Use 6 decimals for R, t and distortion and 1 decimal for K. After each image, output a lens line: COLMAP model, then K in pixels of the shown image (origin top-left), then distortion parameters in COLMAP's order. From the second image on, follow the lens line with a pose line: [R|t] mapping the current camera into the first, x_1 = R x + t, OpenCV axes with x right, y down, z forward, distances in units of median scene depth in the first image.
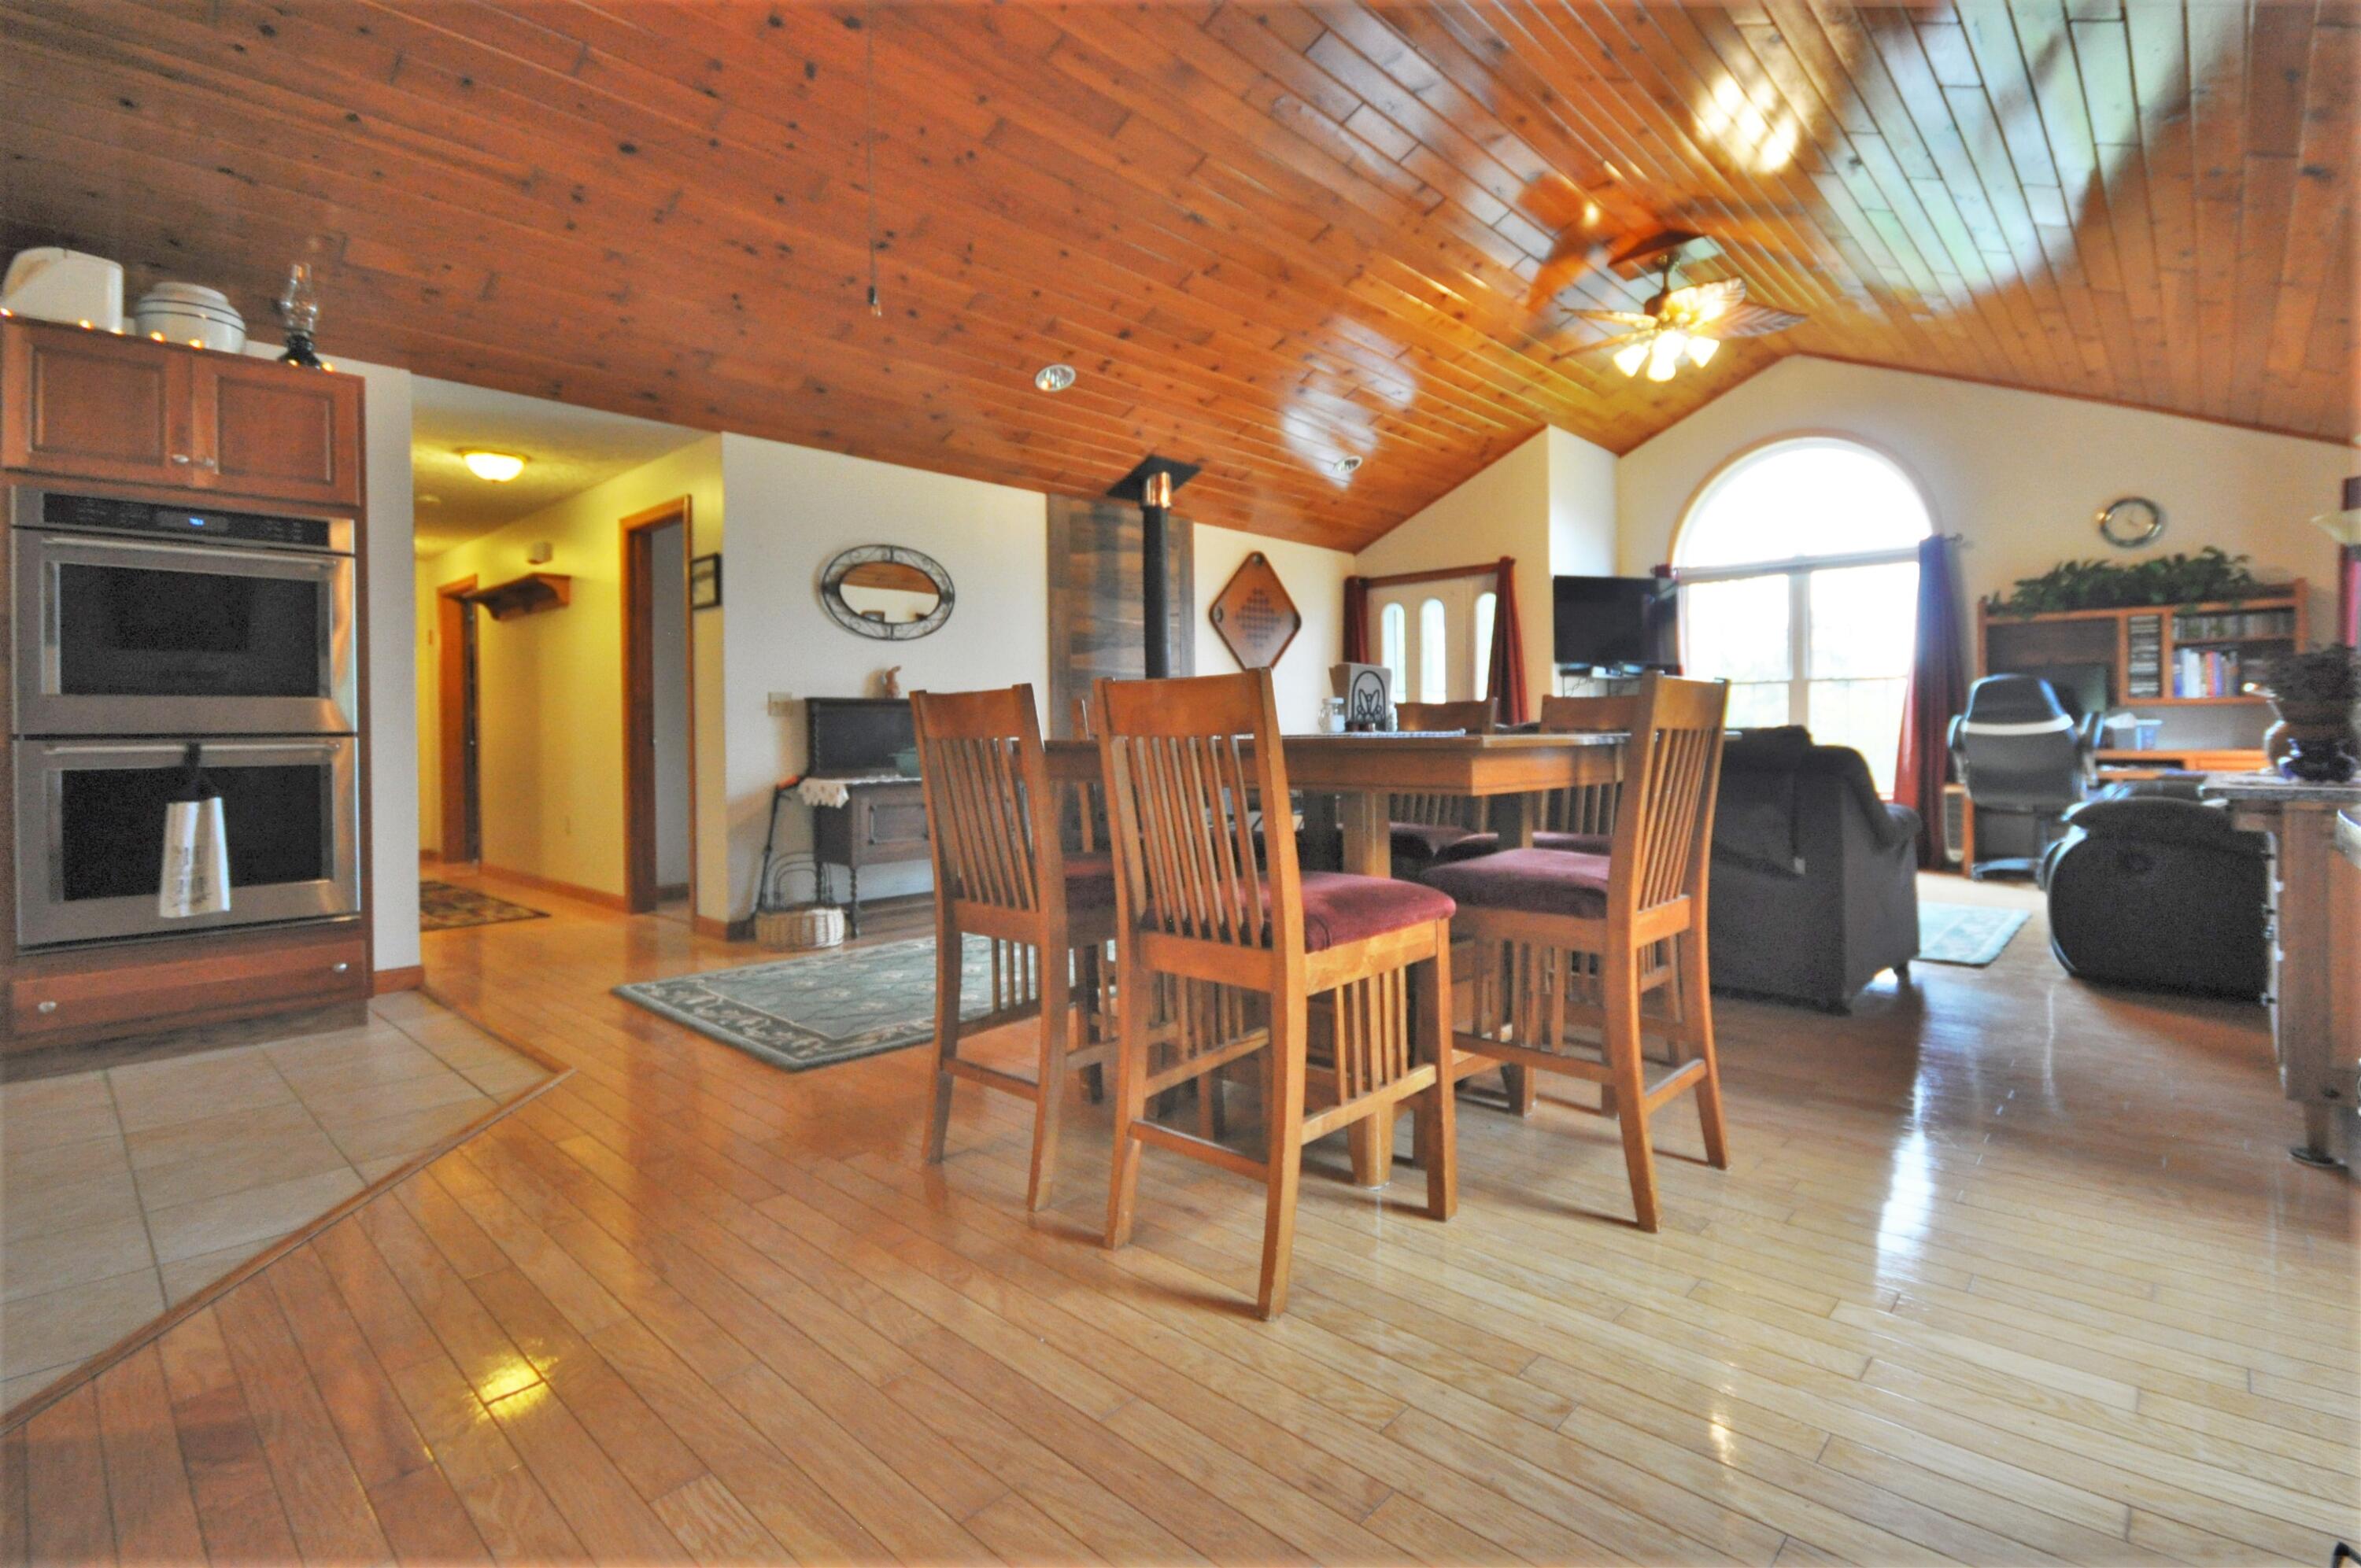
lens RADIAL K [[1079.5, 0, 1182.0], [0, 1079.5, 734.3], [0, 0, 1]] dist [0.000905, 0.000045]
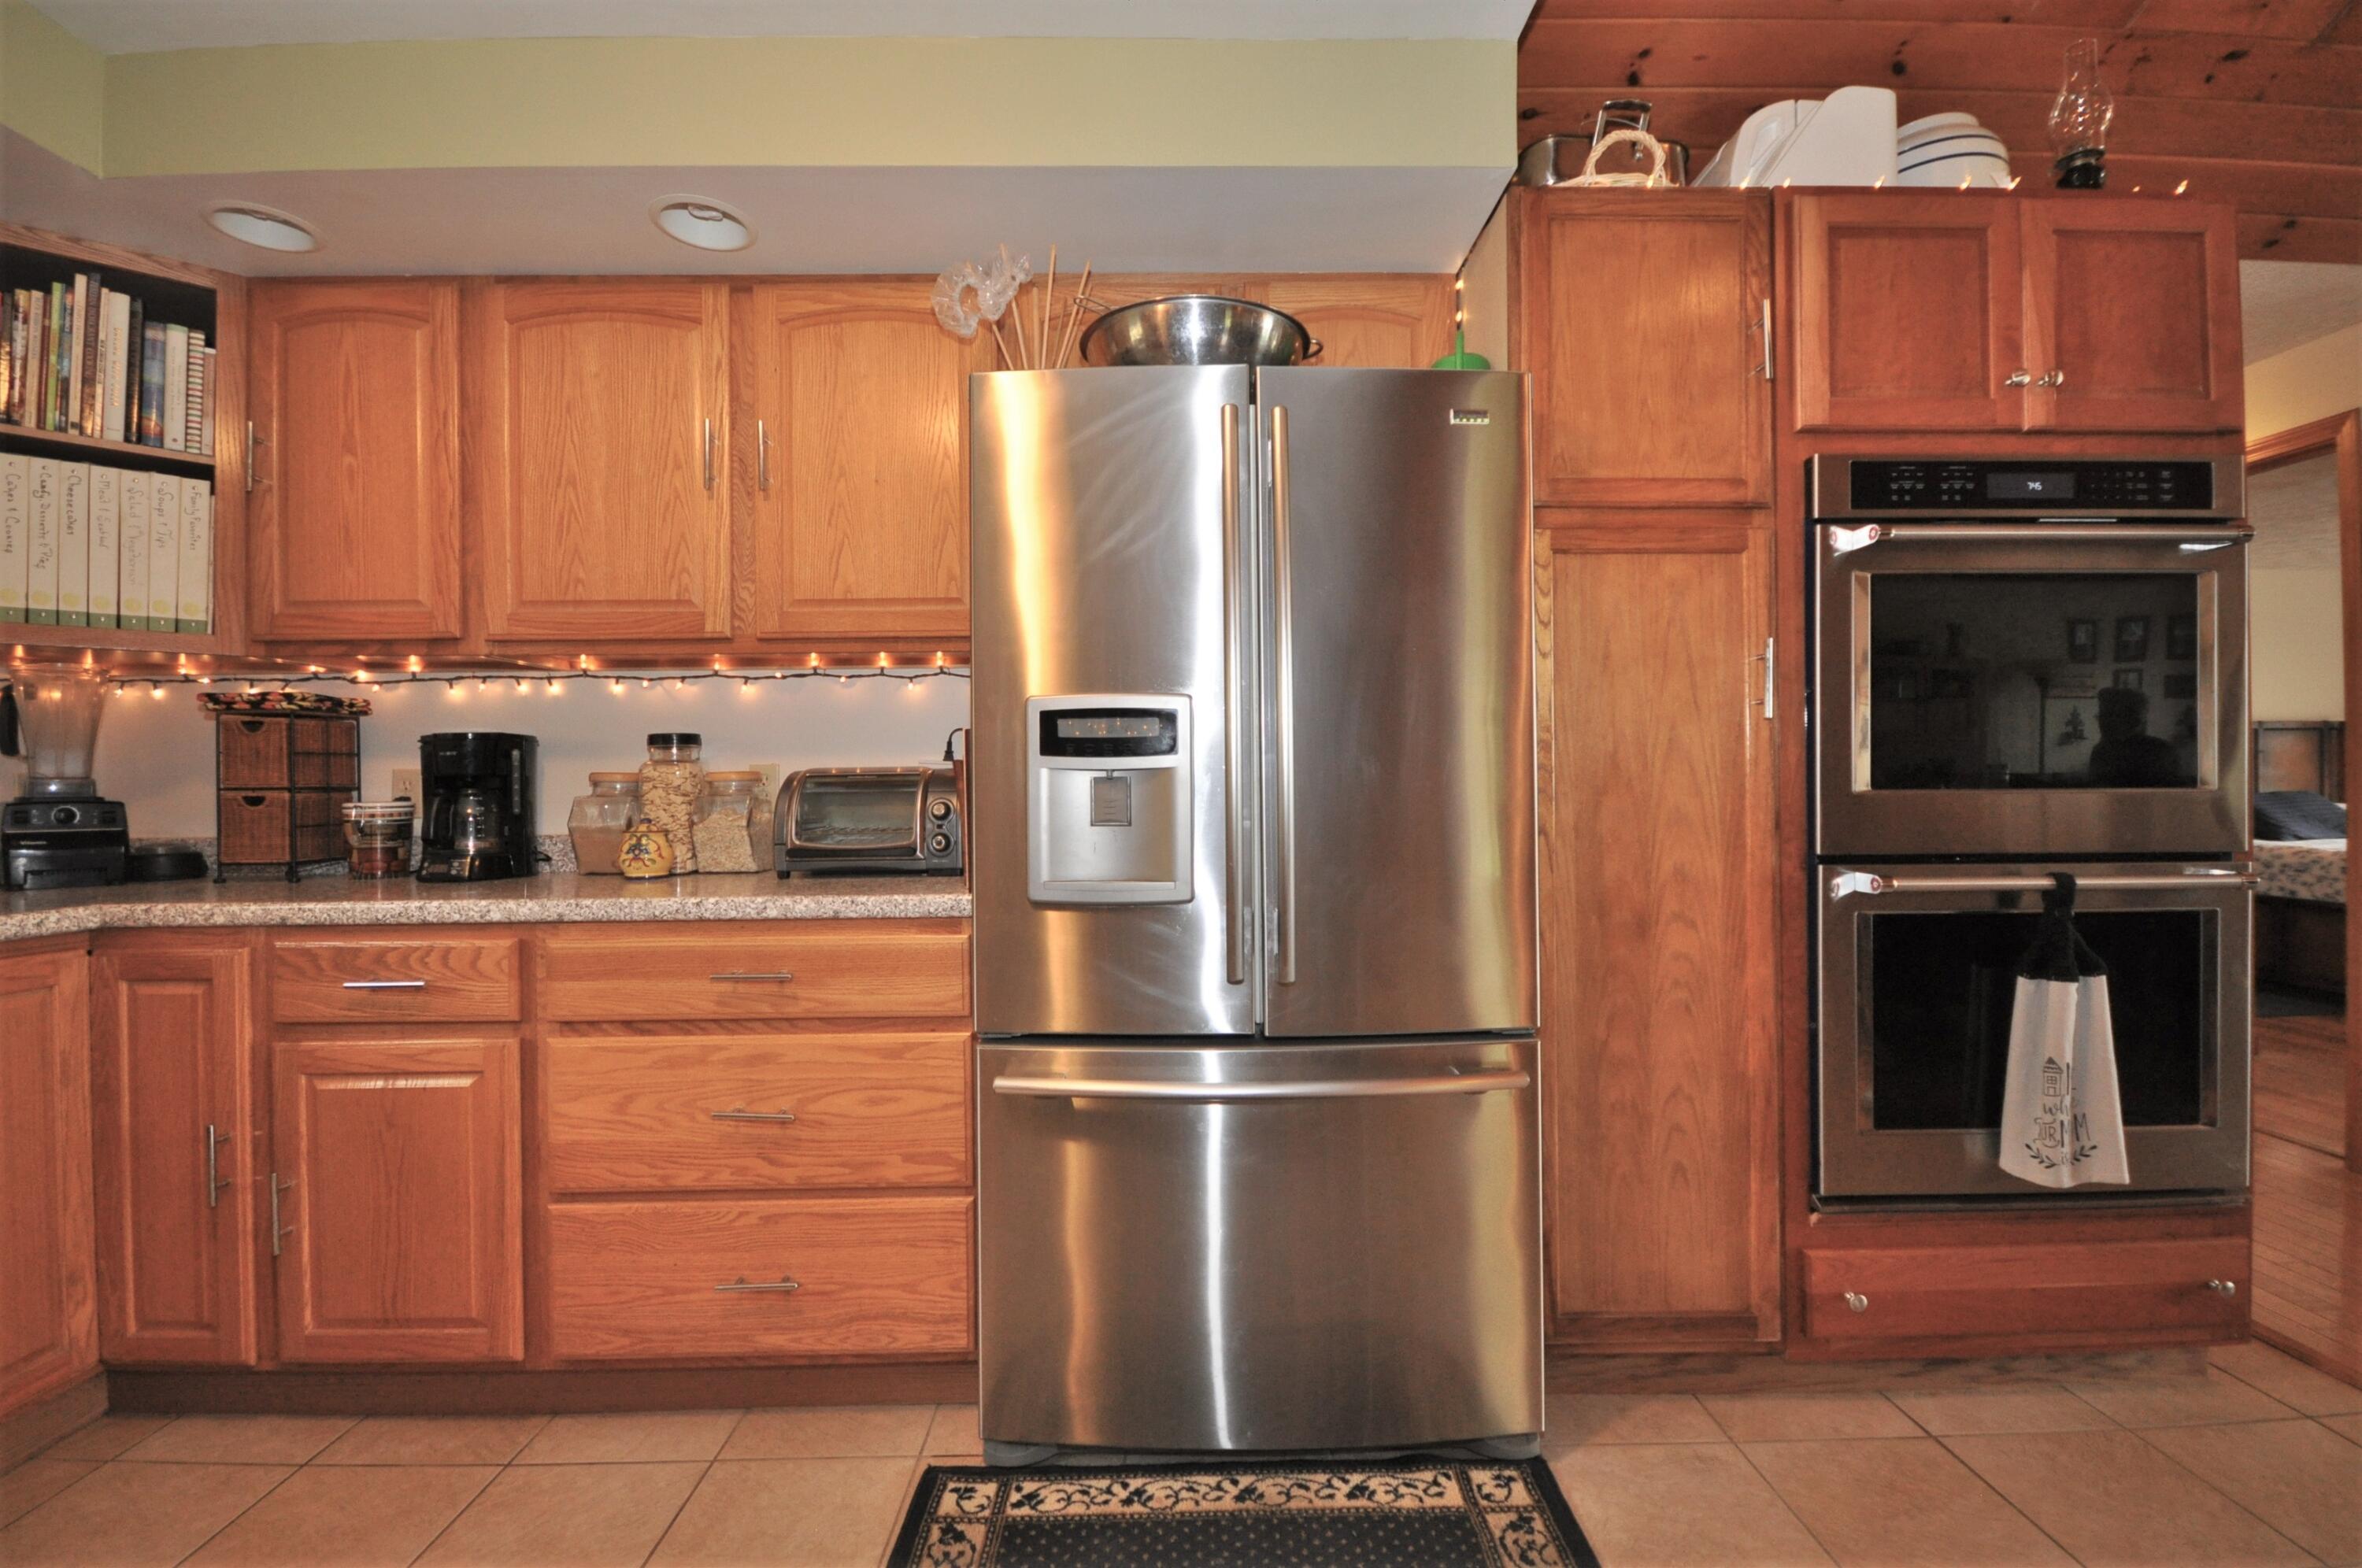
lens RADIAL K [[1049.8, 0, 1184.1], [0, 1049.8, 774.9], [0, 0, 1]] dist [0.021038, -0.019474]
pose [[0.699570, 0.008338, -0.714515, -0.847172], [-0.004190, 0.999963, 0.007566, -0.045918], [0.714552, -0.002299, 0.699579, 0.289759]]
